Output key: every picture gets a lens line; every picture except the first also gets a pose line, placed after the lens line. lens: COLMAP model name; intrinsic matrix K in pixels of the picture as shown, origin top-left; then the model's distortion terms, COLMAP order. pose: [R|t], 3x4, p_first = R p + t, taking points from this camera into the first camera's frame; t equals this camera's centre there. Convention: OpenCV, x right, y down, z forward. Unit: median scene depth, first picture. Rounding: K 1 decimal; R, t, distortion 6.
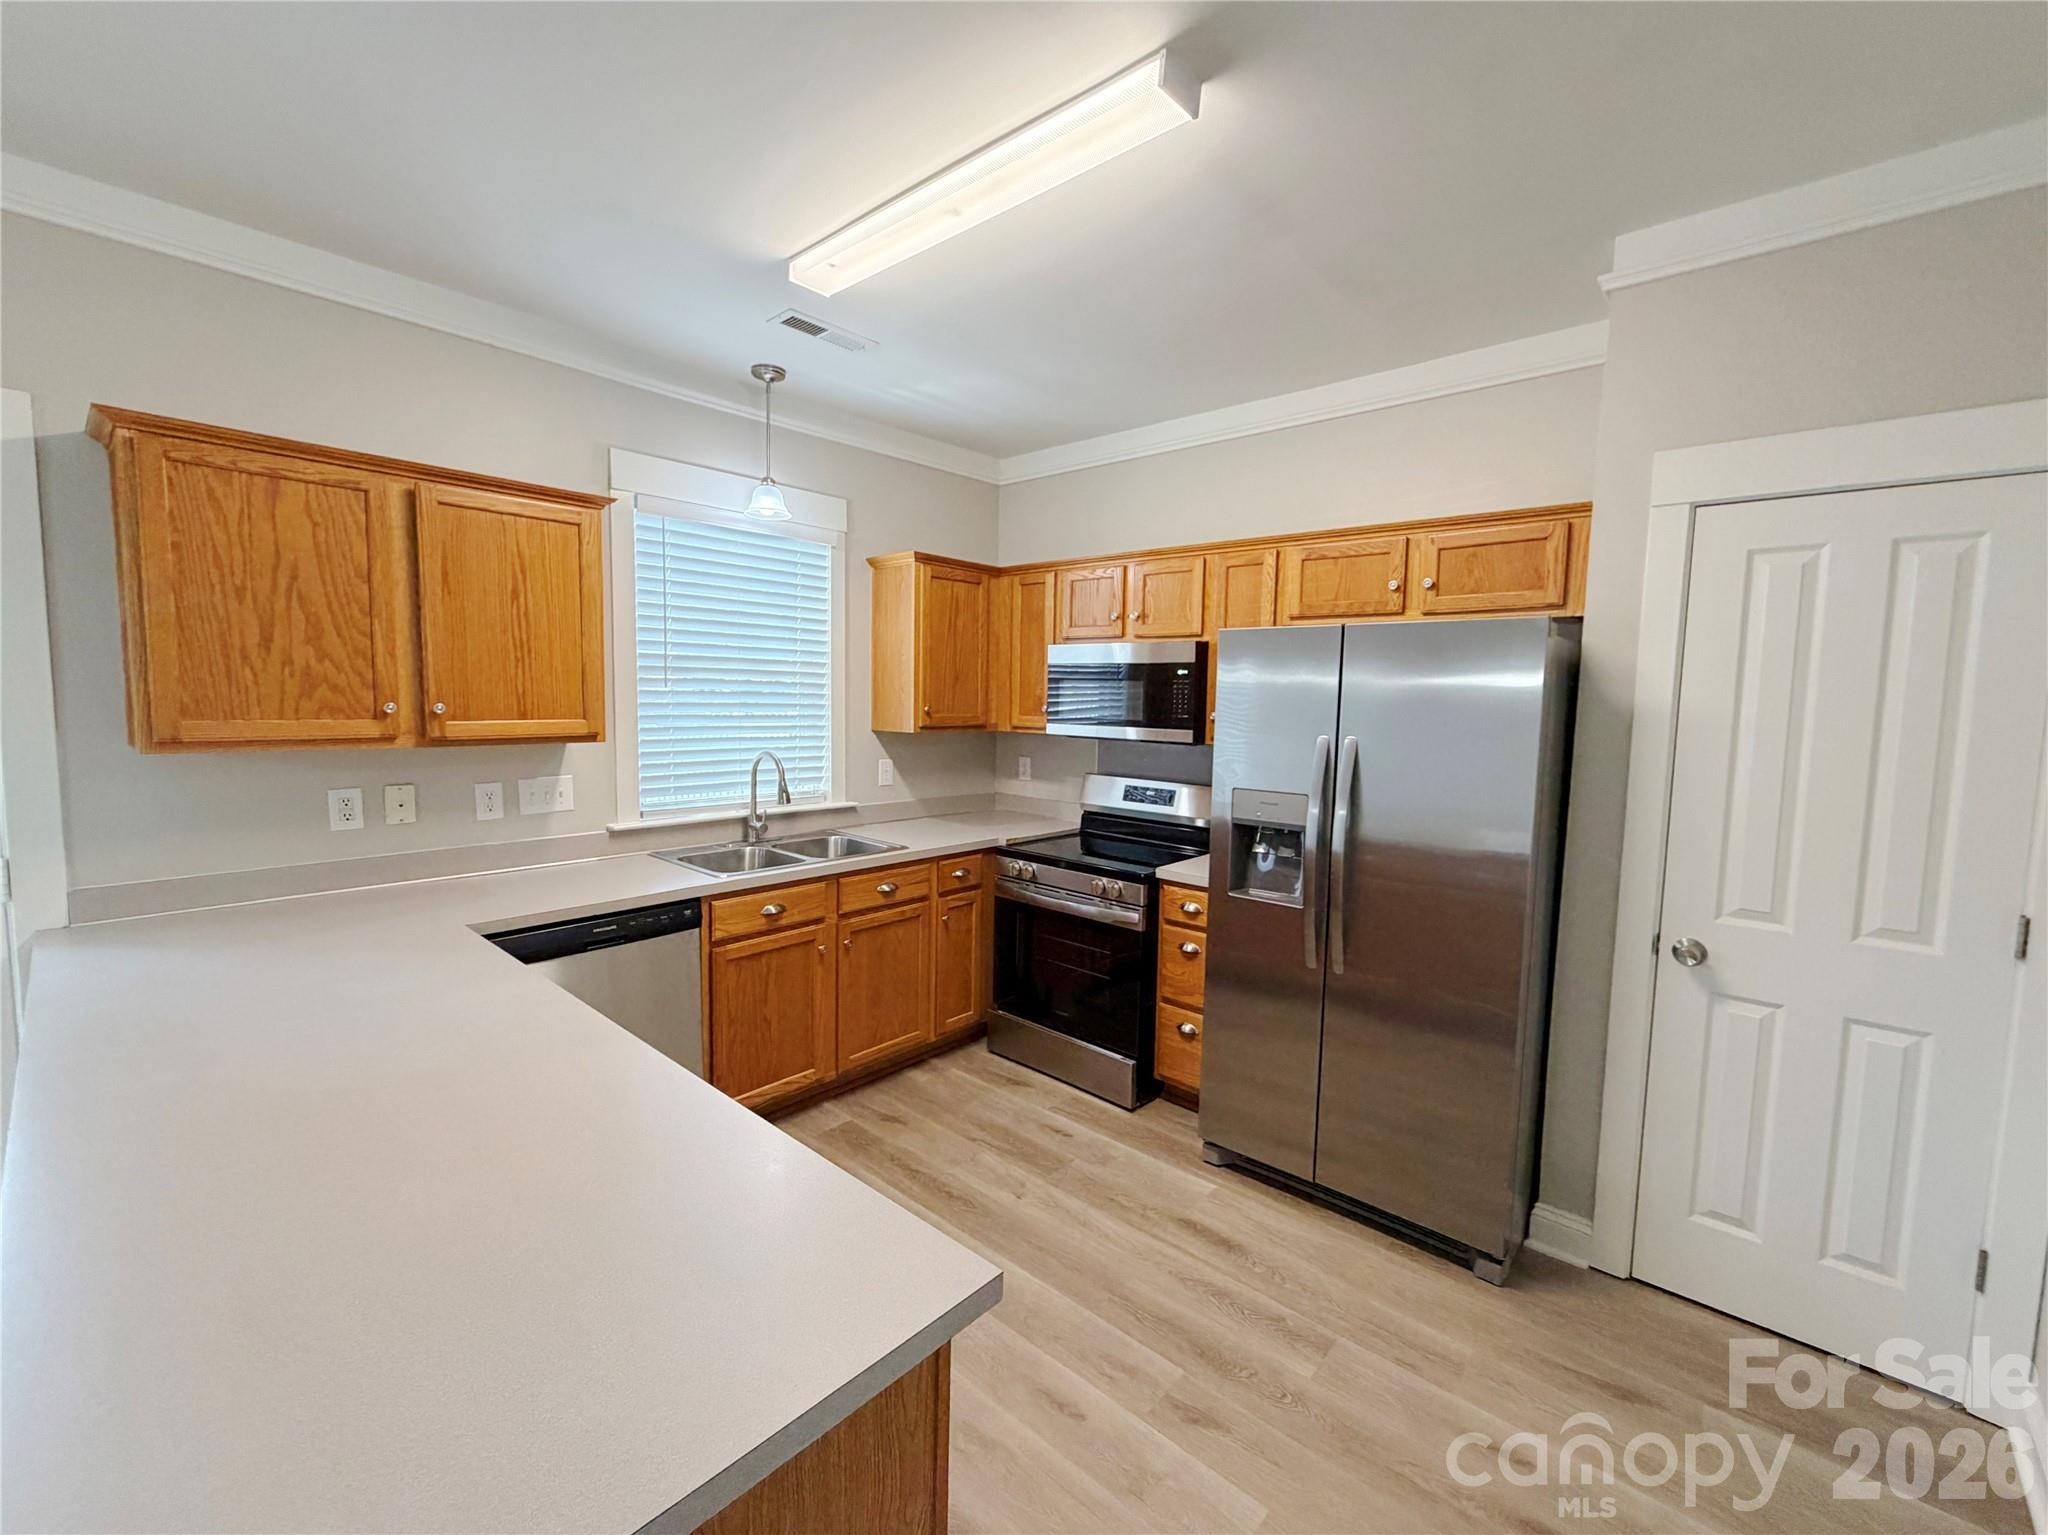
lens RADIAL K [[854.8, 0, 1016.5], [0, 854.8, 765.0], [0, 0, 1]] dist [-0.000154, 0.000095]
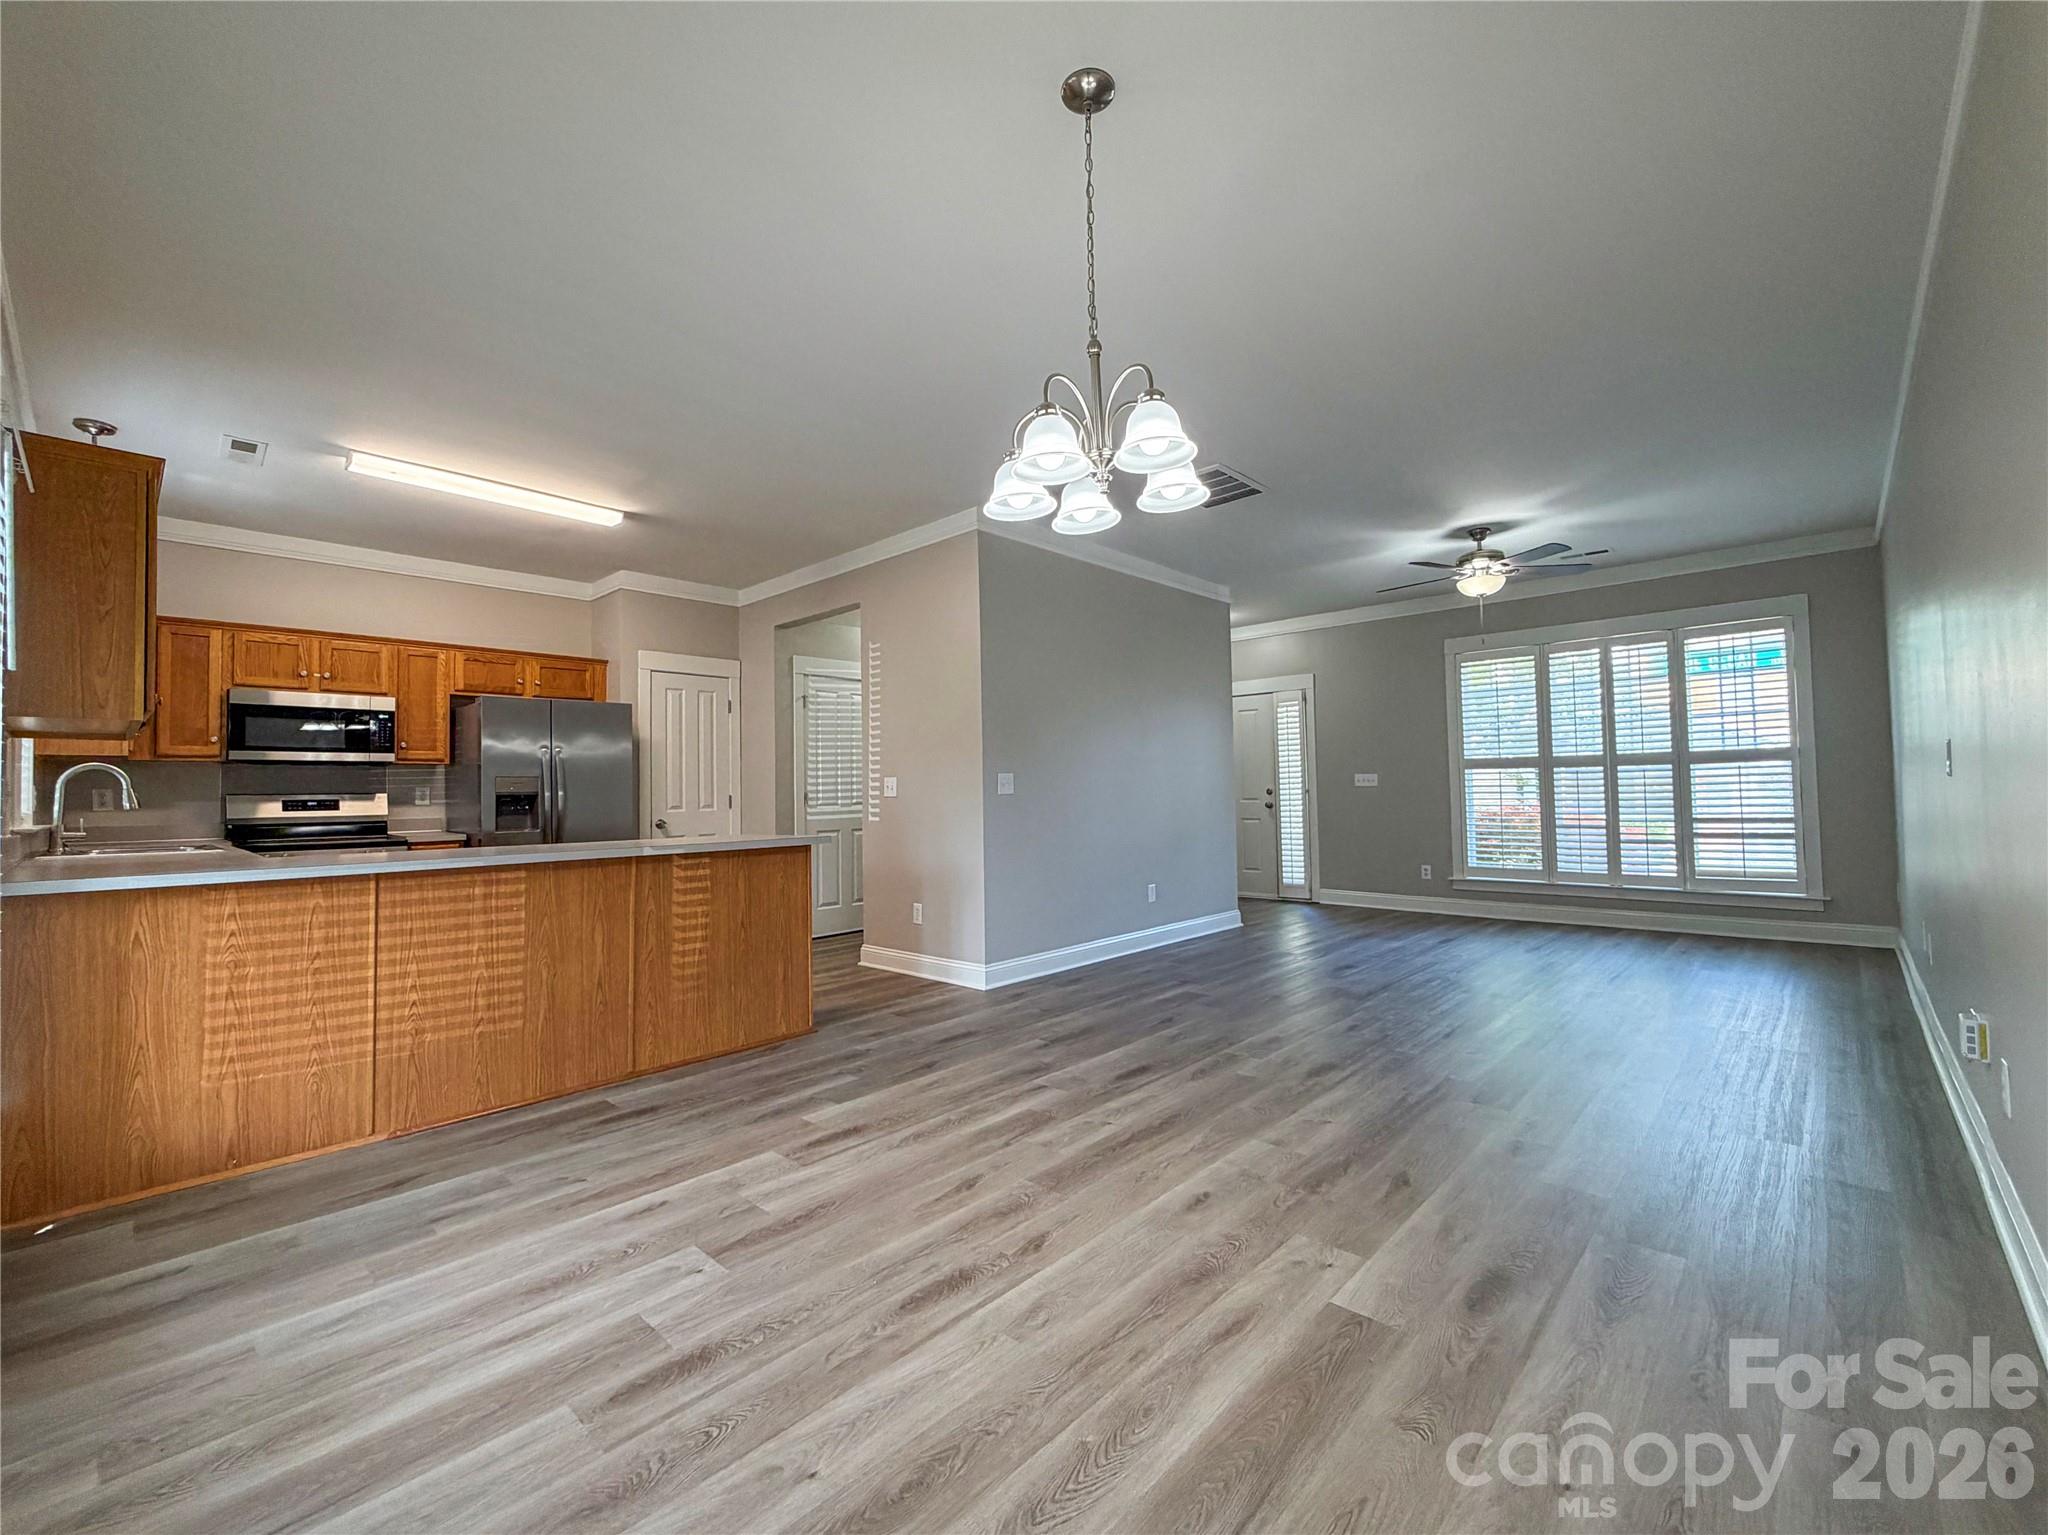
lens RADIAL K [[854.8, 0, 1016.5], [0, 854.8, 765.0], [0, 0, 1]] dist [-0.000154, 0.000095]
pose [[0.024771, 0.015315, 0.999576, -1.424337], [0.104921, 0.994321, -0.017835, 0.138344], [-0.994172, 0.105318, 0.023023, -0.194000]]
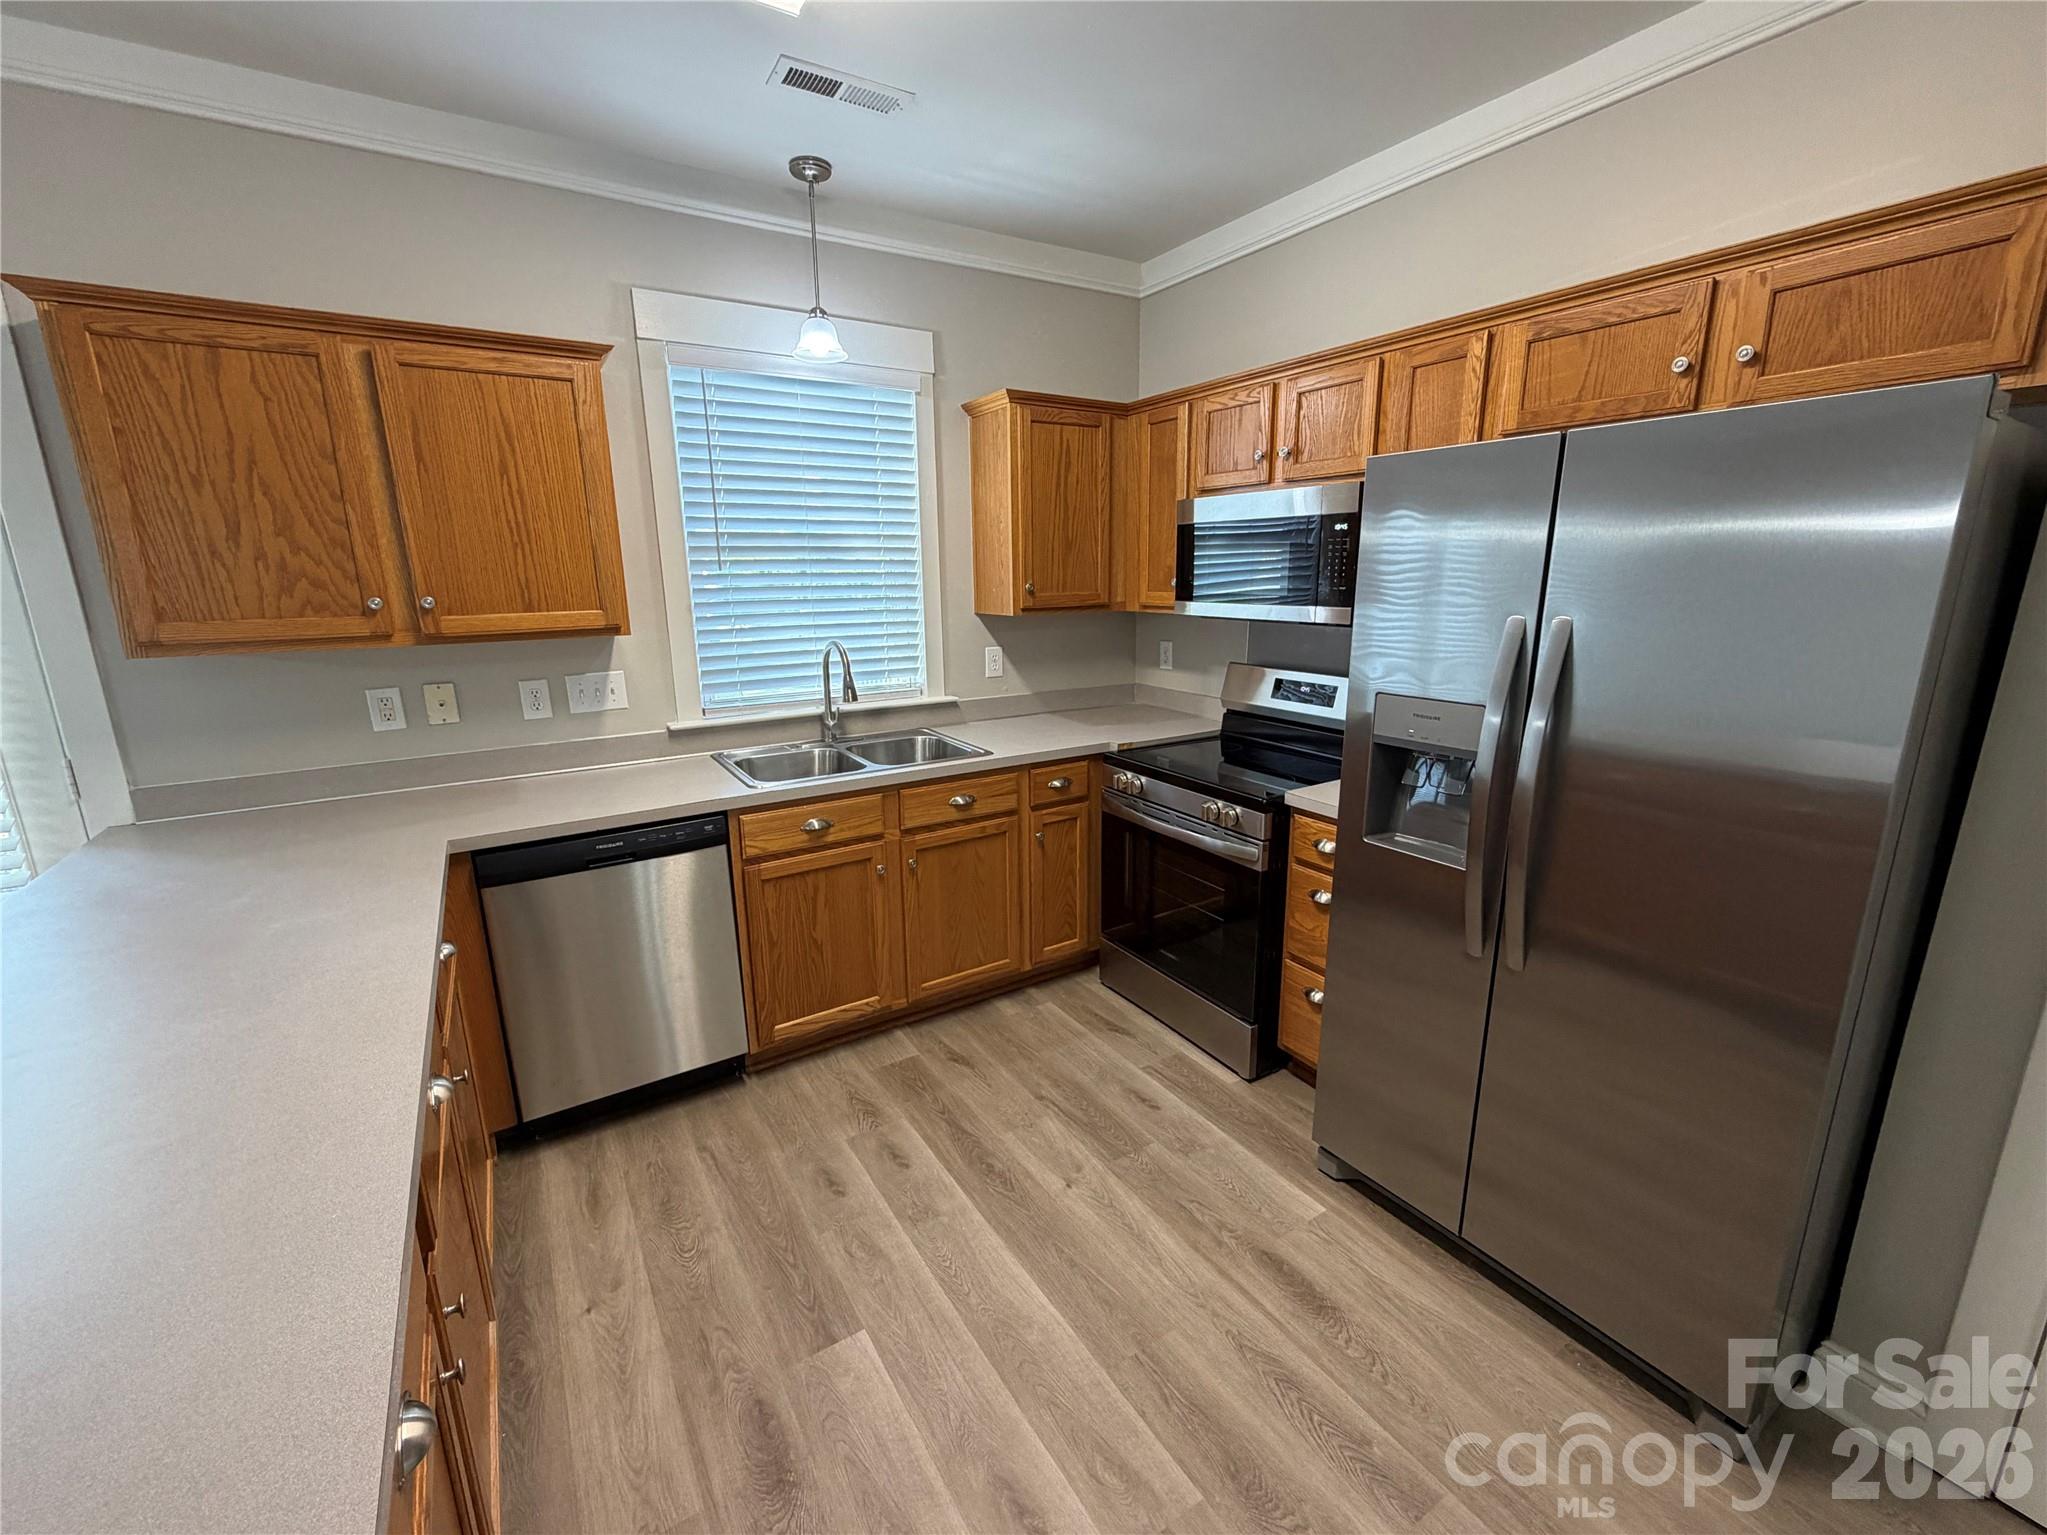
lens RADIAL K [[846.5, 0, 1017.6], [0, 846.5, 765.4], [0, 0, 1]] dist [0.000409, -0.000092]
pose [[0.961804, 0.030969, -0.271980, 0.140090], [0.008794, 0.989571, 0.143776, -0.013955], [0.273596, -0.140677, 0.951502, 0.220216]]
